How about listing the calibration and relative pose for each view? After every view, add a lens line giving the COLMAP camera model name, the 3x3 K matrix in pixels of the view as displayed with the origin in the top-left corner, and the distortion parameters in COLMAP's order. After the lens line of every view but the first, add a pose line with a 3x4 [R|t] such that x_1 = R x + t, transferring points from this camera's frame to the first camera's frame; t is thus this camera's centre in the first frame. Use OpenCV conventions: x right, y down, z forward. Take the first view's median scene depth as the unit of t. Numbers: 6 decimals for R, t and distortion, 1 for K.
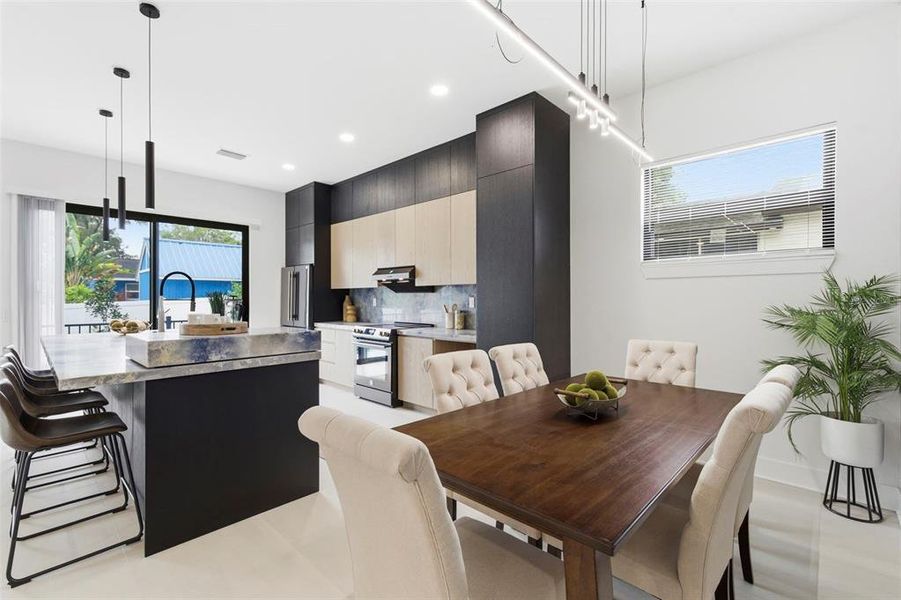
lens RADIAL K [[401.2, 0, 448.6], [0, 401.2, 300.2], [0, 0, 1]] dist [0.004998, 0.000114]
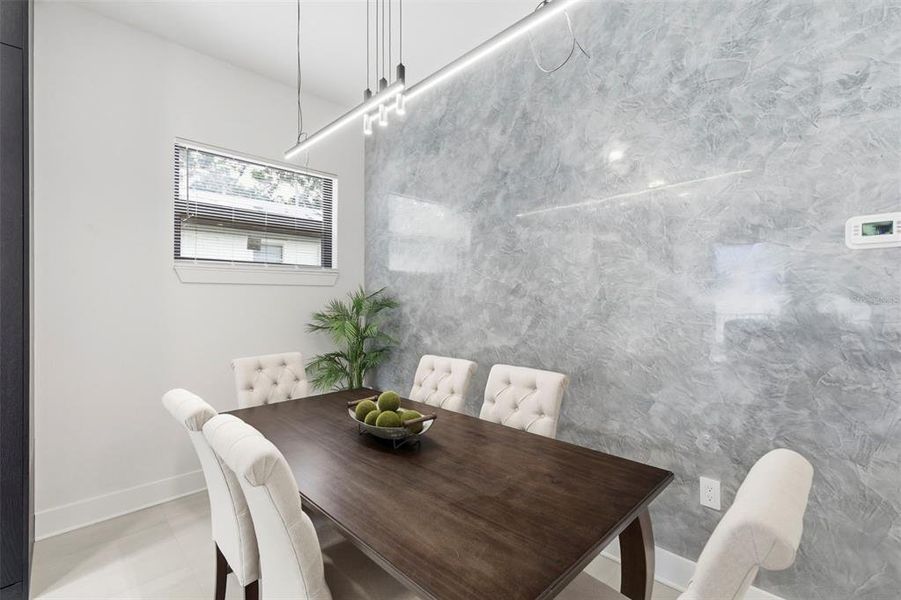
lens RADIAL K [[401.2, 0, 448.6], [0, 401.2, 300.2], [0, 0, 1]] dist [0.004998, 0.000114]
pose [[0.027106, 0.000677, 0.999632, -0.188932], [0.004905, 0.999988, -0.000810, -0.009809], [-0.999621, 0.004925, 0.027102, 0.294658]]
